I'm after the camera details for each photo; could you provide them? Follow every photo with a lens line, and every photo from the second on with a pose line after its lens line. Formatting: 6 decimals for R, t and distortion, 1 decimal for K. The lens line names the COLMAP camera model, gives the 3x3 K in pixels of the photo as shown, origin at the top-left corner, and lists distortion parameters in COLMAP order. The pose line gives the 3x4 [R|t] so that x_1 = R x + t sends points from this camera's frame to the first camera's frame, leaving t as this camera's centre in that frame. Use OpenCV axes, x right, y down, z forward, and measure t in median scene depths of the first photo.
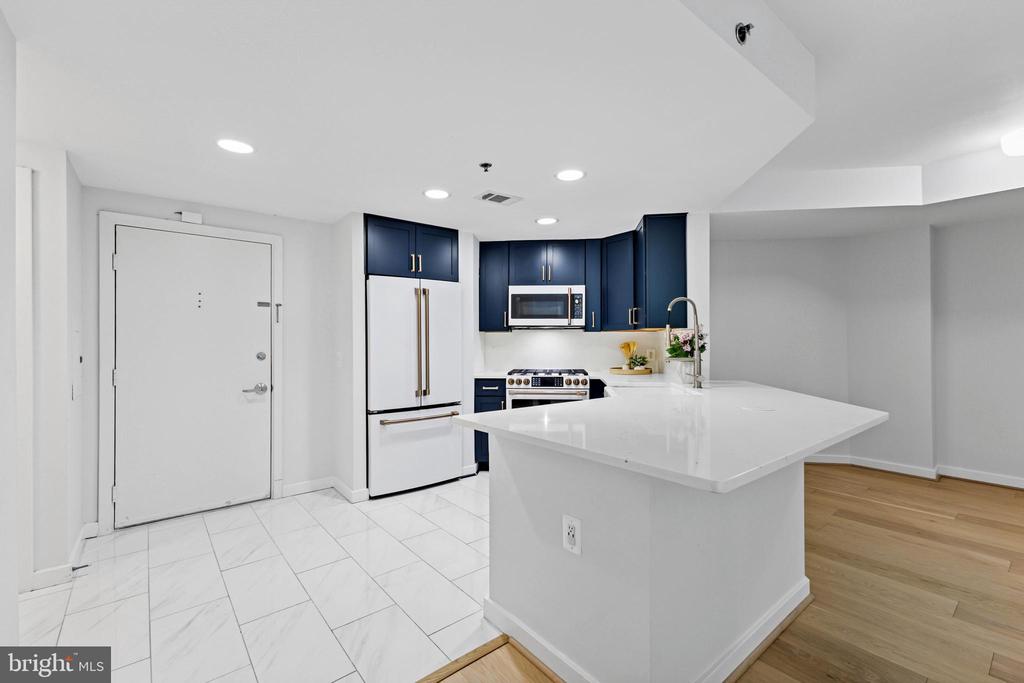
lens RADIAL K [[441.0, 0, 515.9], [0, 441.0, 339.6], [0, 0, 1]] dist [-0.000582, -0.000072]
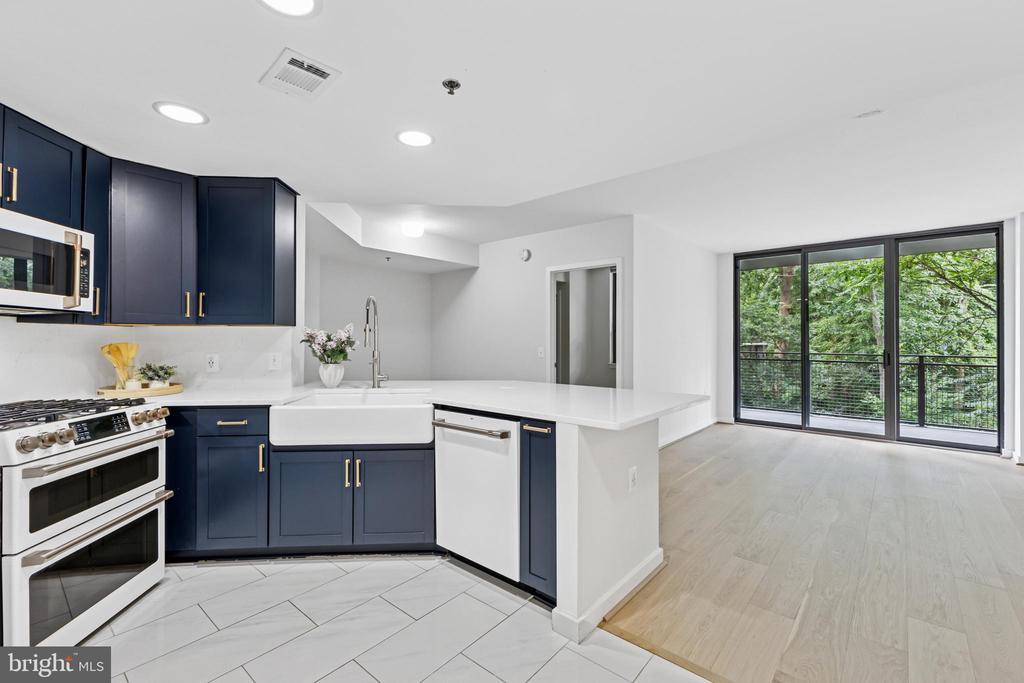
lens RADIAL K [[441.0, 0, 515.9], [0, 441.0, 339.6], [0, 0, 1]] dist [-0.000582, -0.000072]
pose [[-0.183036, 0.009556, 0.983060, -0.473105], [0.001226, 0.999954, -0.009492, 0.006586], [-0.983105, -0.000532, -0.183040, 0.649047]]
